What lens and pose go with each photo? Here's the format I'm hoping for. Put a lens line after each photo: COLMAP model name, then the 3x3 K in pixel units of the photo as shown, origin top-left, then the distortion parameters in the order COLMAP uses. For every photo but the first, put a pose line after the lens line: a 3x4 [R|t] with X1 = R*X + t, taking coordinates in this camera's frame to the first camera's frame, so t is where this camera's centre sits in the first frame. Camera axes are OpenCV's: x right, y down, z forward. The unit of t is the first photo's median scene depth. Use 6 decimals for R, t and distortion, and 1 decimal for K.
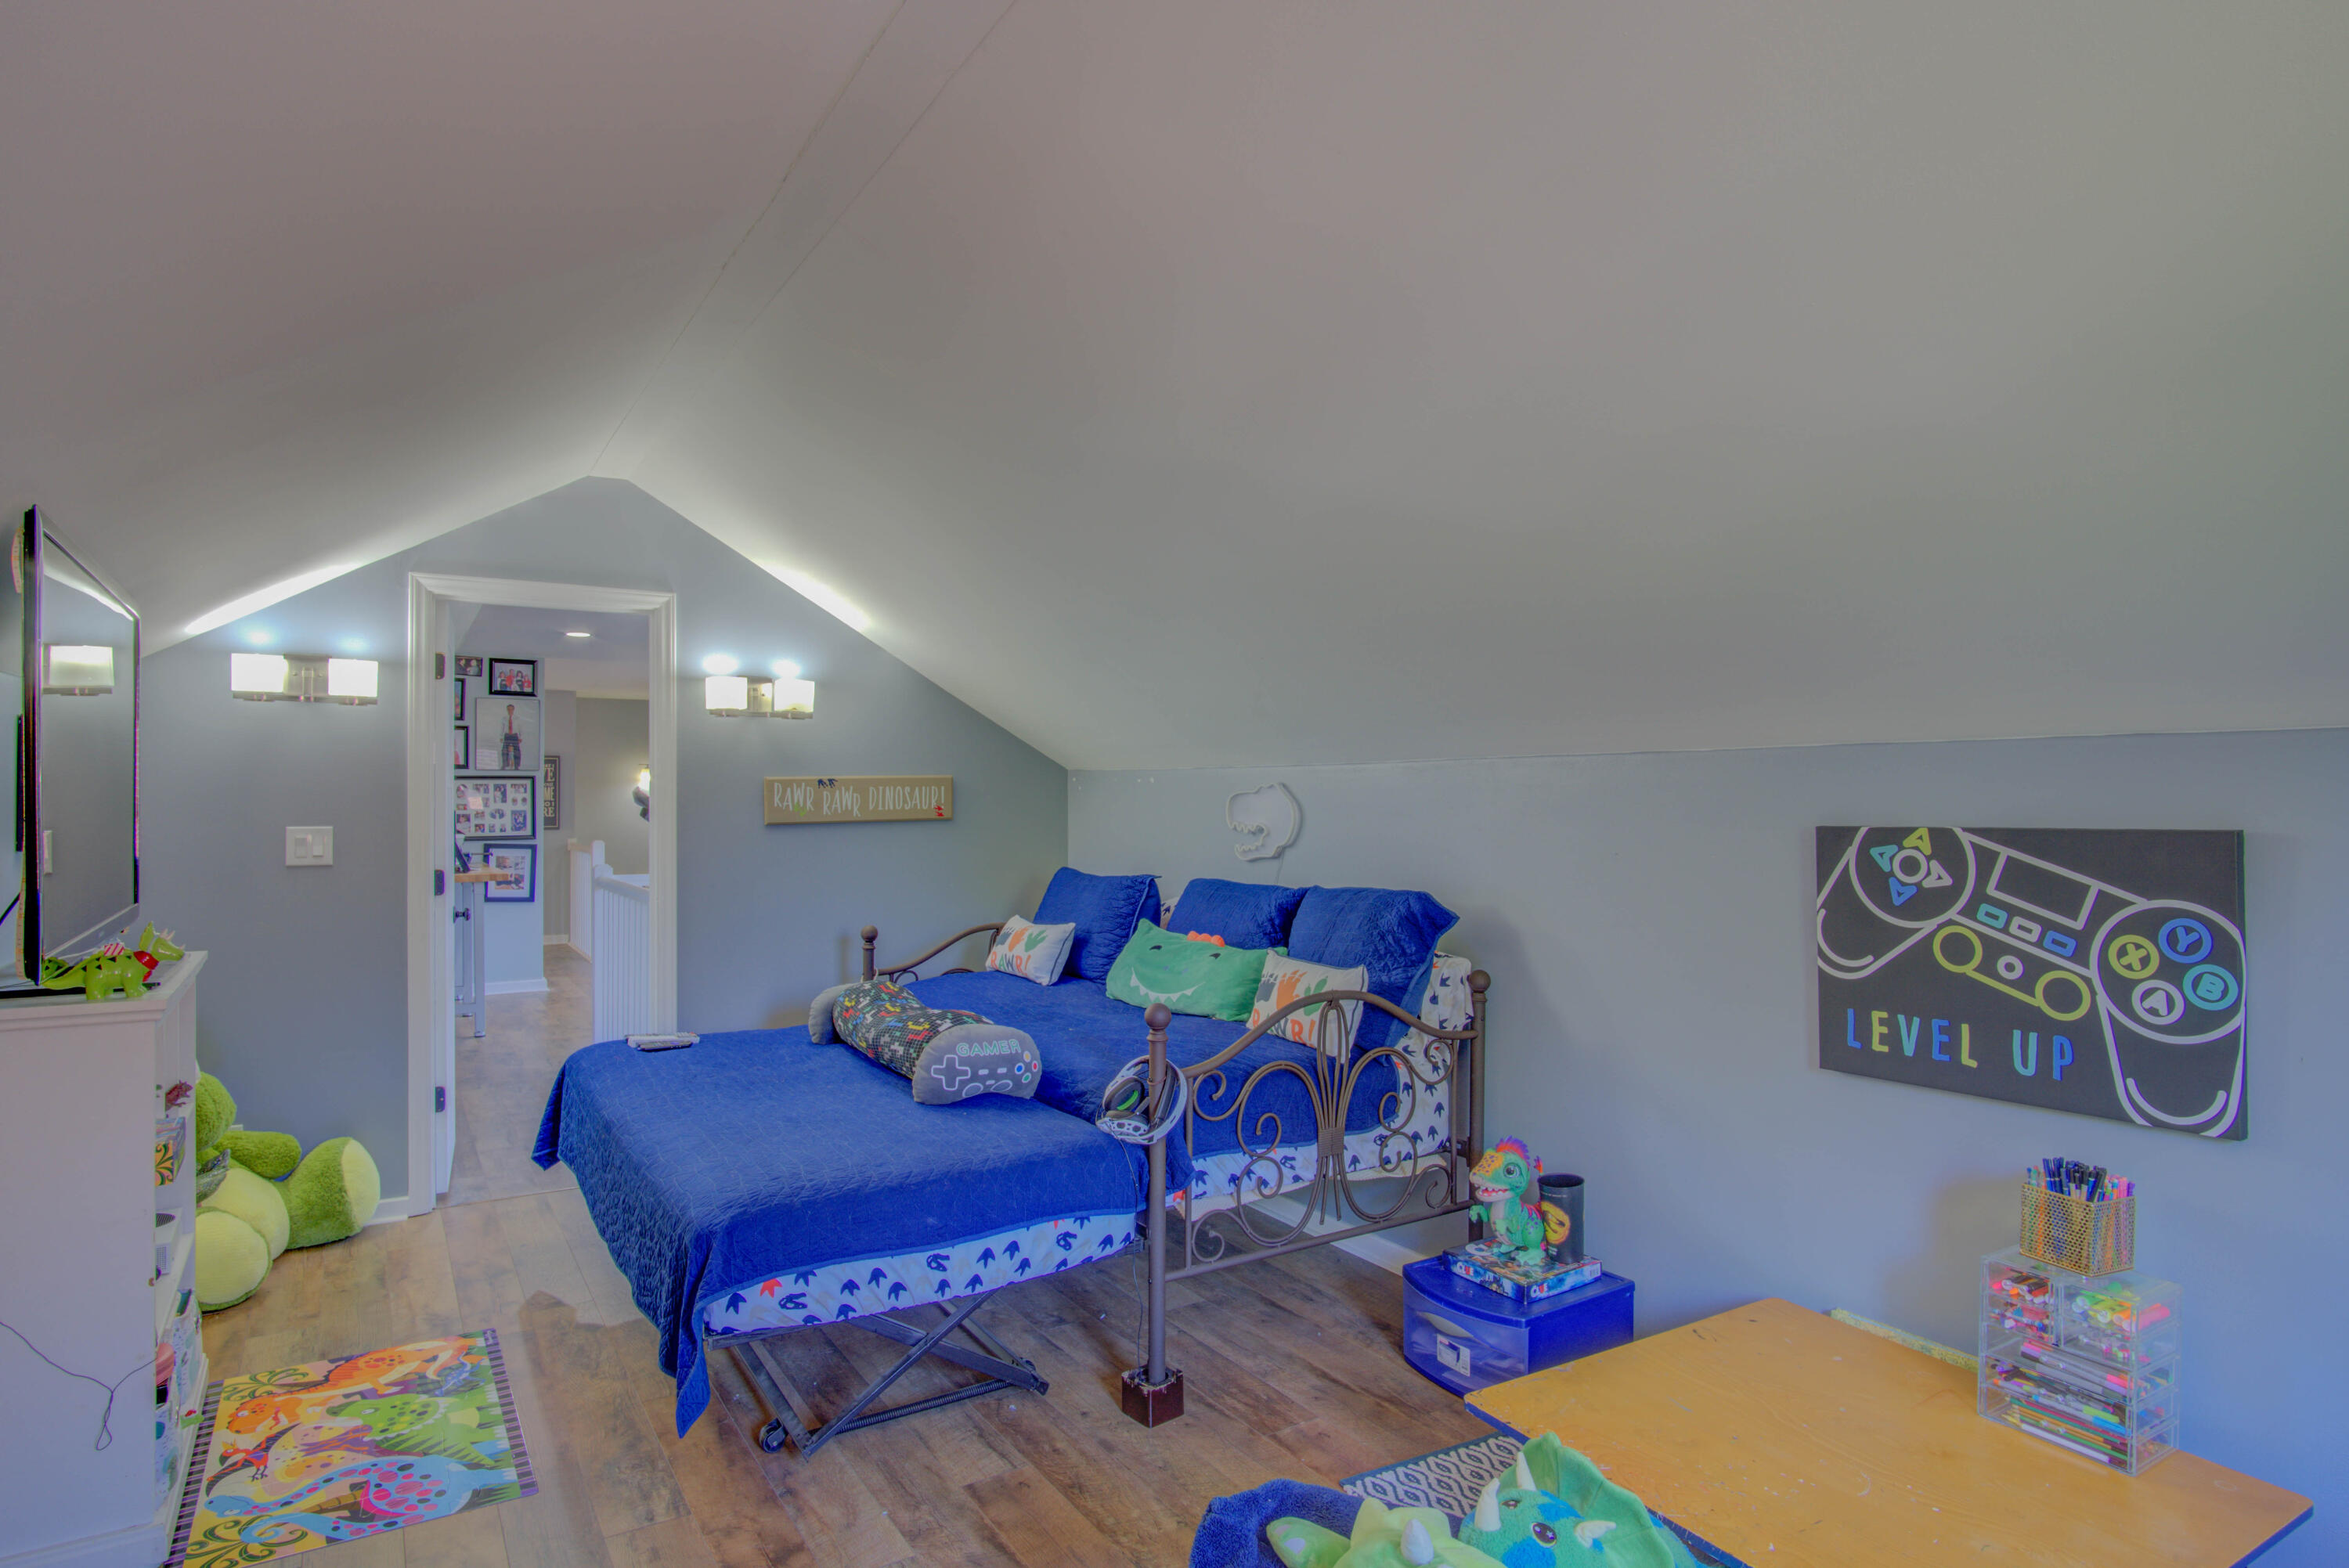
lens RADIAL K [[1276.6, 0, 1164.3], [0, 1276.6, 786.6], [0, 0, 1]] dist [-0.031091, 0.007277]
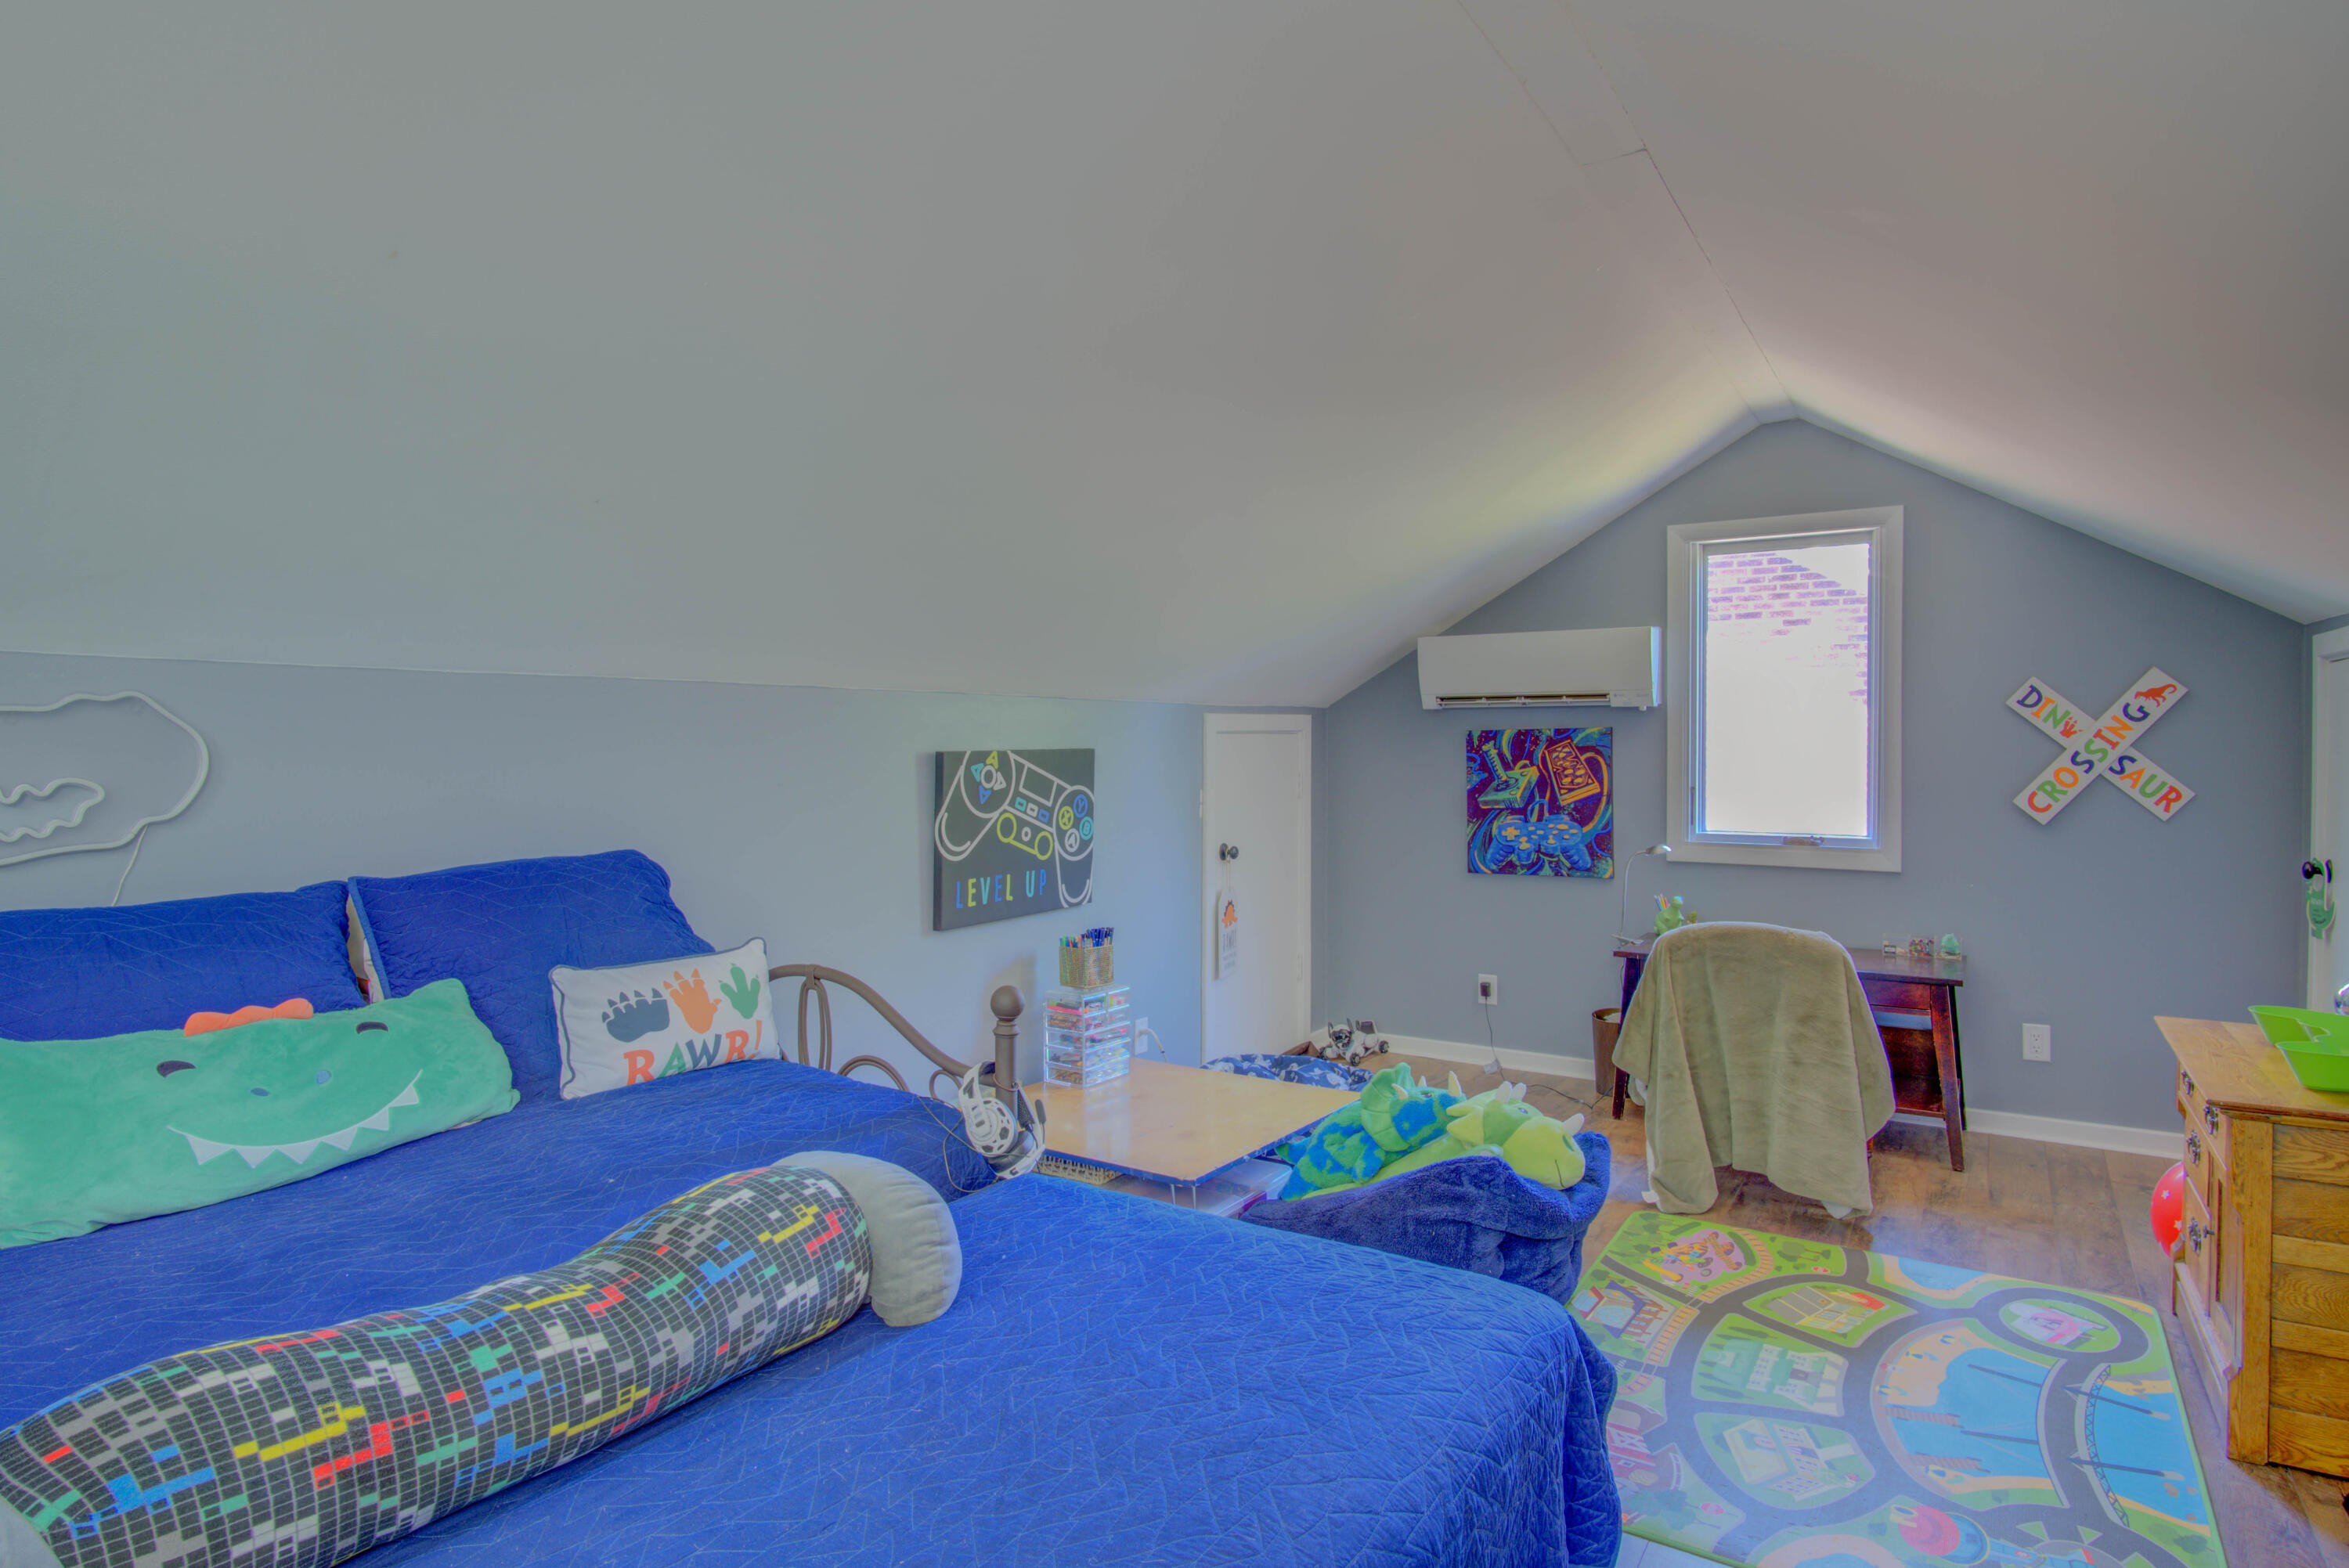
lens RADIAL K [[1276.6, 0, 1164.3], [0, 1276.6, 786.6], [0, 0, 1]] dist [-0.031091, 0.007277]
pose [[-0.389645, -0.039656, 0.920111, -0.911814], [-0.009524, 0.999193, 0.039031, 0.013730], [-0.920916, 0.006445, -0.389708, 1.445415]]
